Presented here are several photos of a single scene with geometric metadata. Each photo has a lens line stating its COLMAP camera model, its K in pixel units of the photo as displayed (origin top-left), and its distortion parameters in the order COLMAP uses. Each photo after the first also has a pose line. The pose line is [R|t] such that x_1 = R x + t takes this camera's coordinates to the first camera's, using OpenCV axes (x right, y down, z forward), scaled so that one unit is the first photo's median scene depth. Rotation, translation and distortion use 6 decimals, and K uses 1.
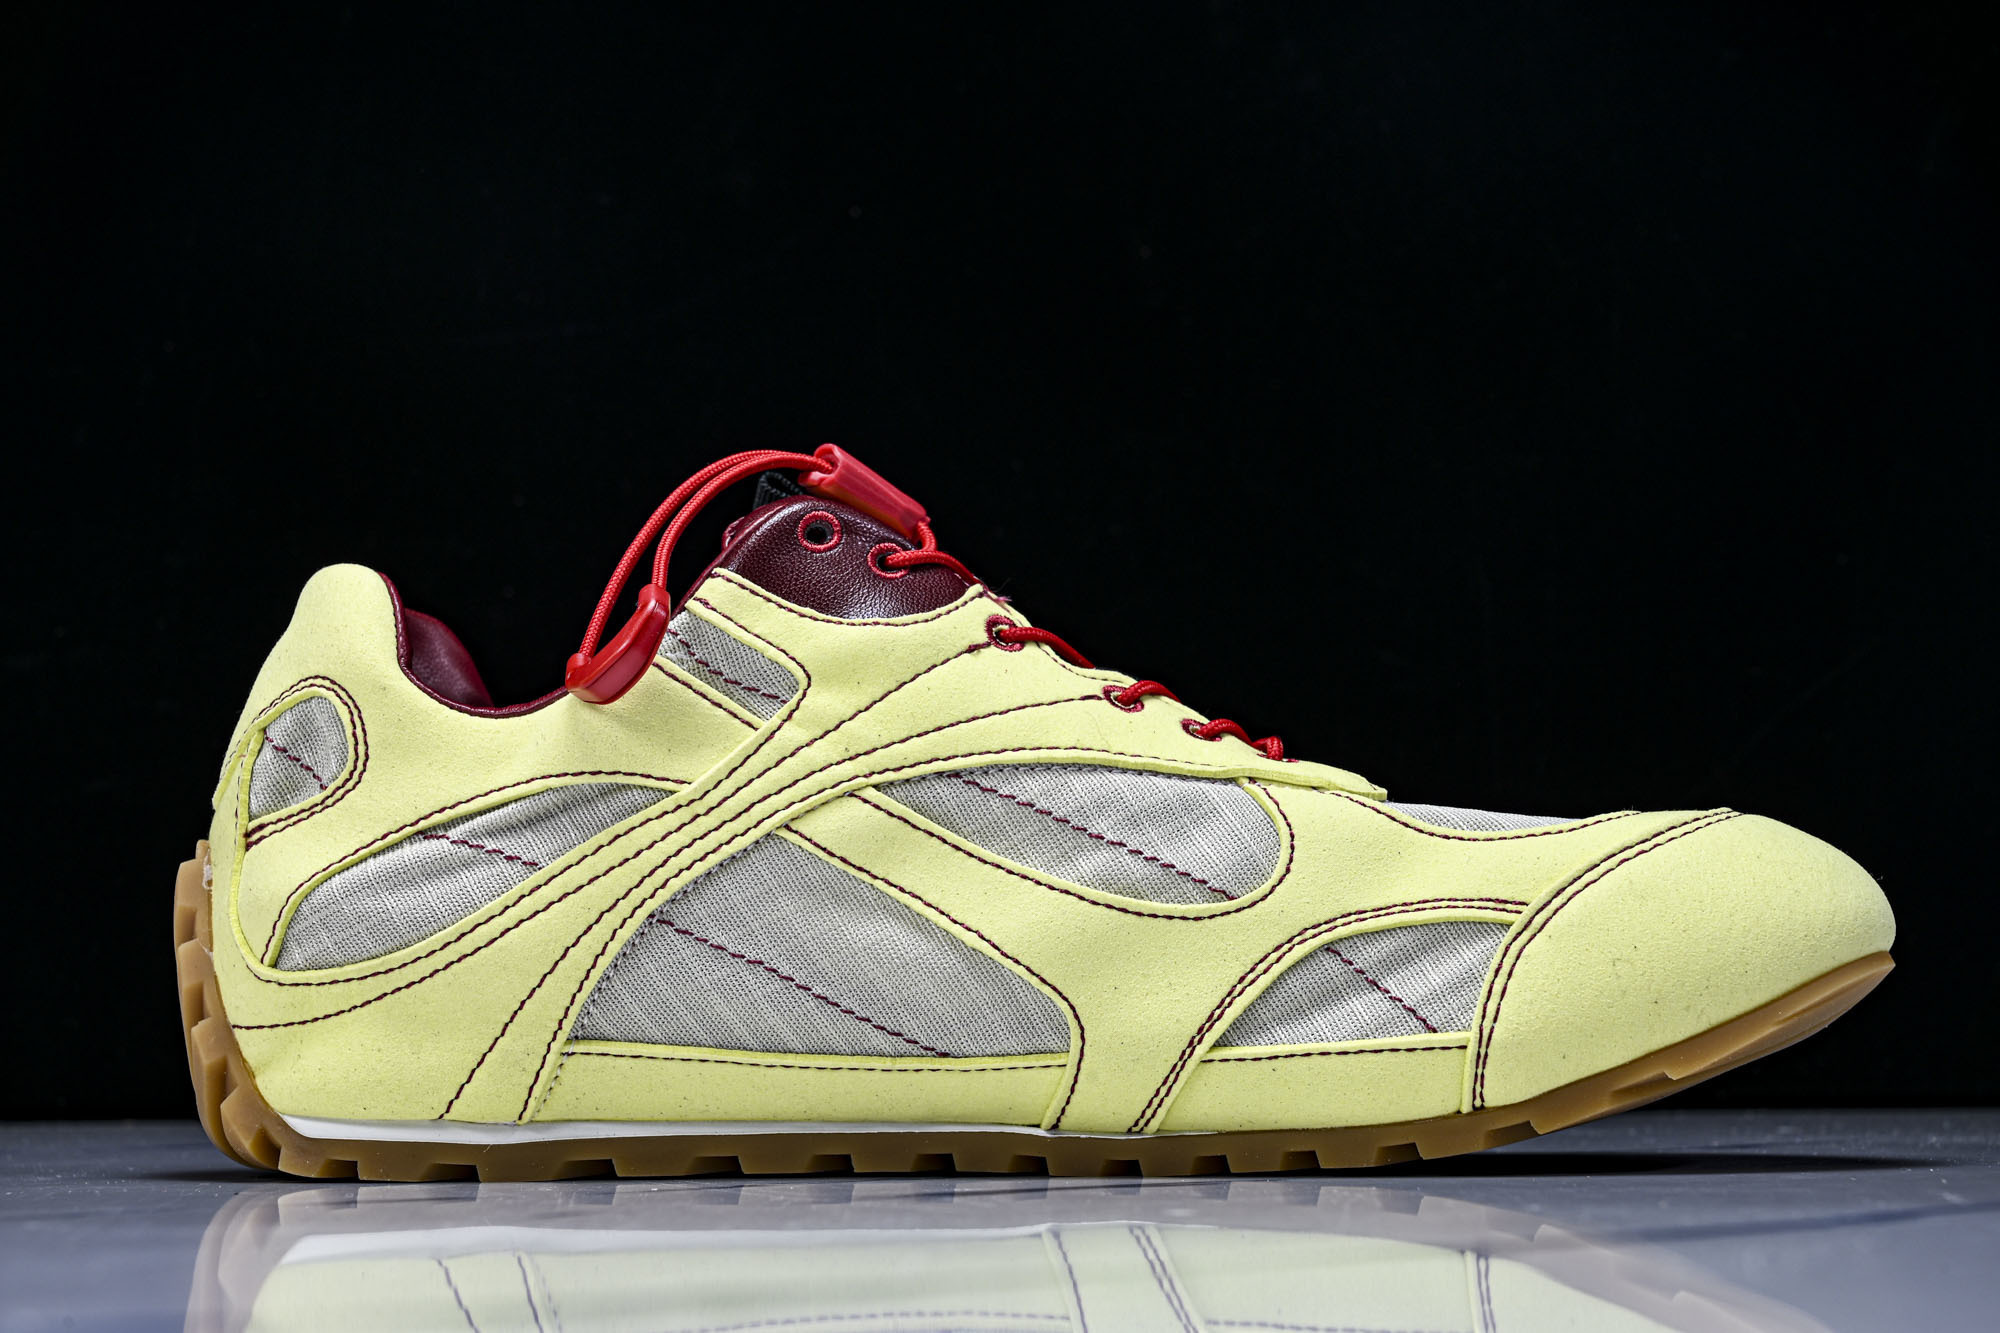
lens RADIAL K [[3419.6, 0, 1000.0], [0, 3419.6, 666.5], [0, 0, 1]] dist [-0.811110, -0.032603]
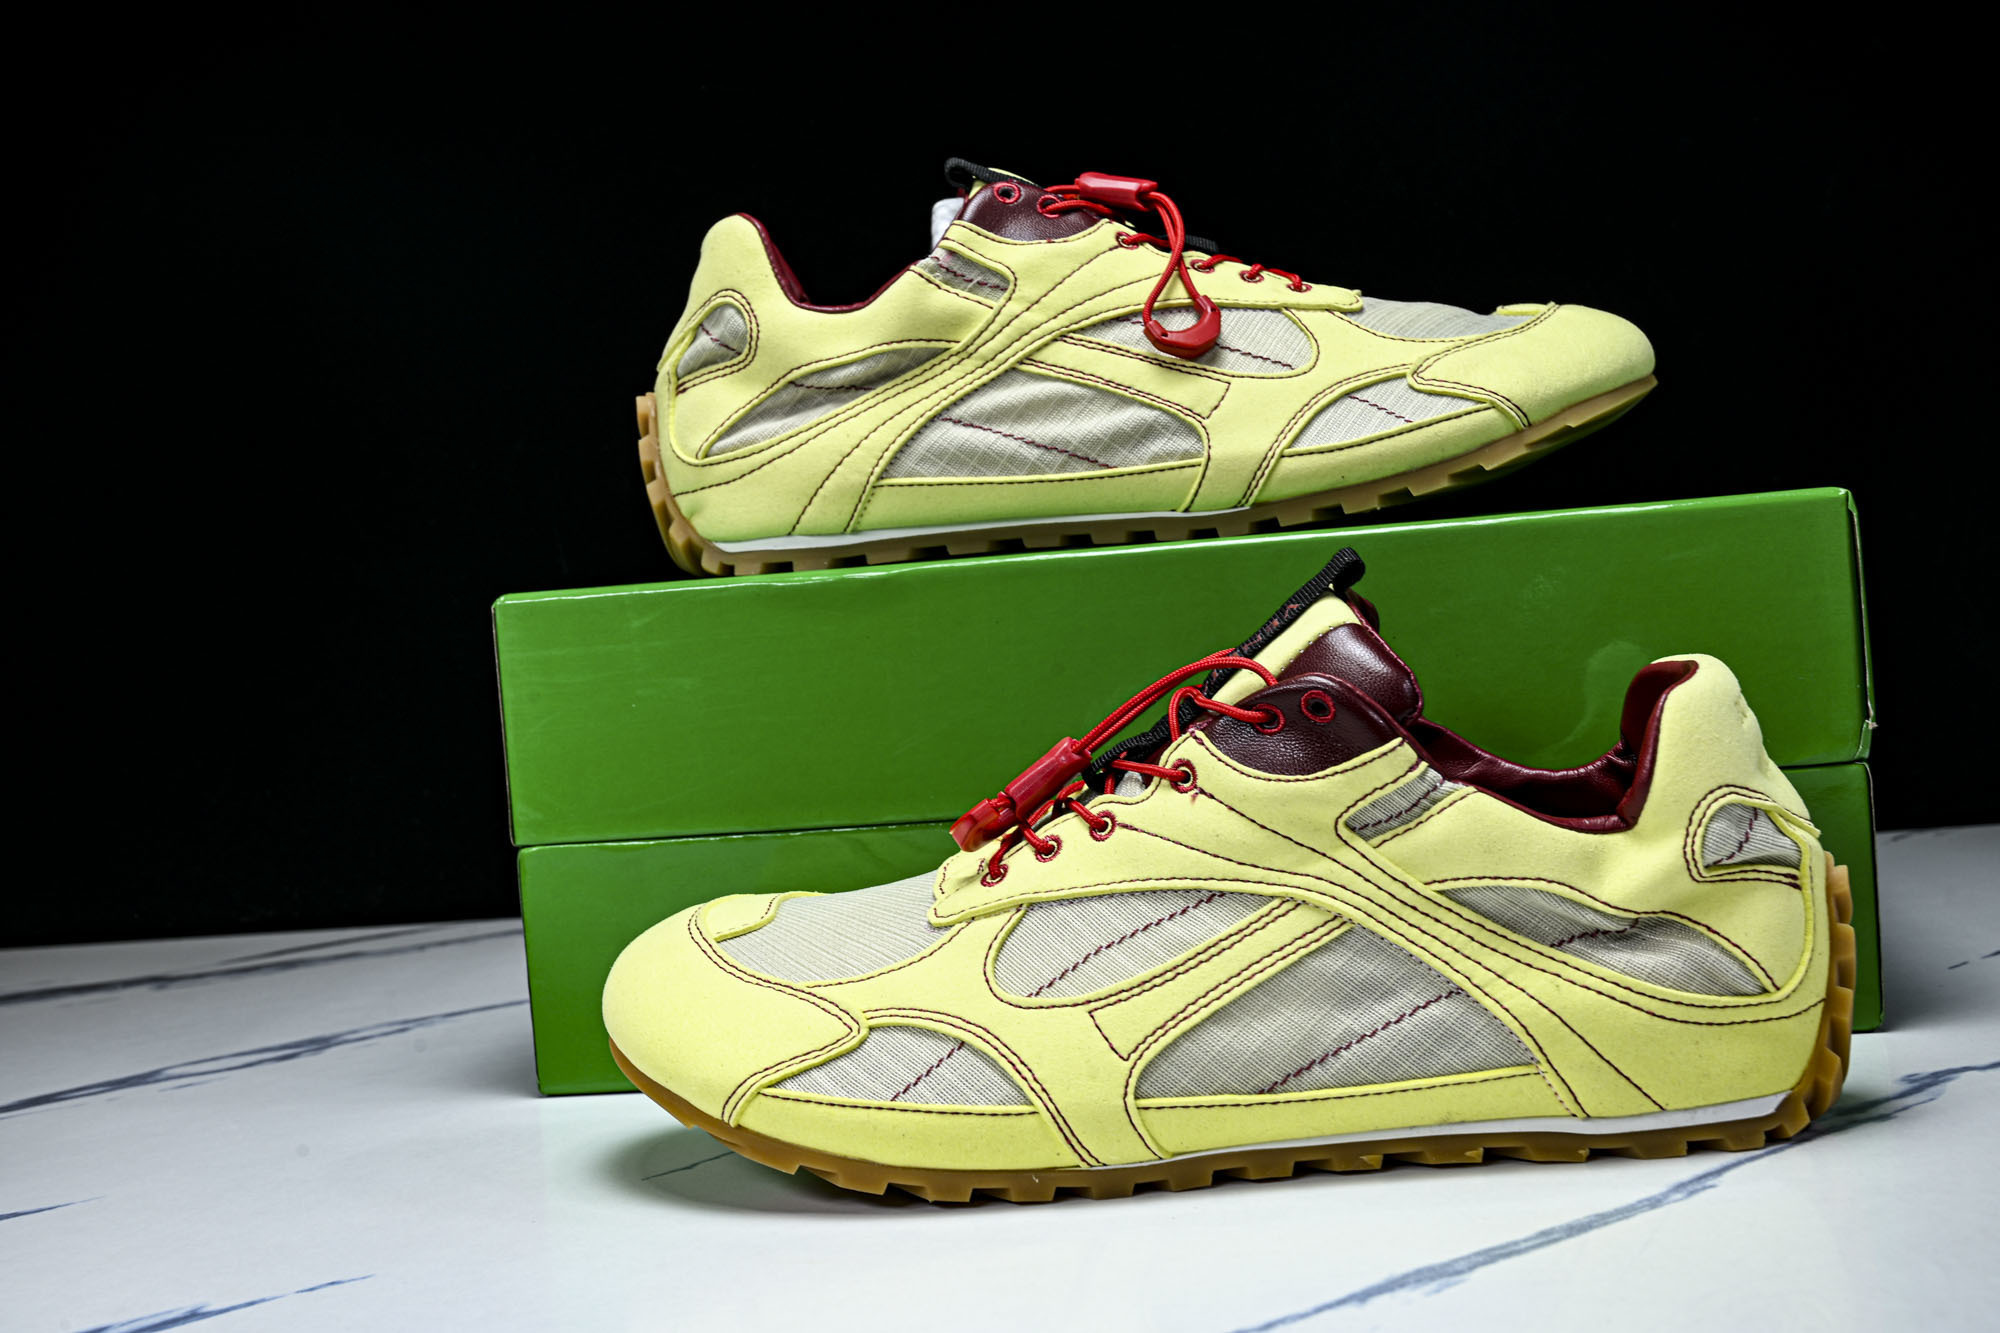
lens RADIAL K [[2330.2, 0, 1000.0], [0, 2330.2, 666.5], [0, 0, 1]] dist [0.013917, 0.011702]
pose [[0.993966, -0.047575, -0.098837, 0.036970], [0.063948, 0.983412, 0.169737, -0.001774], [0.089122, -0.175033, 0.980521, -0.151881]]
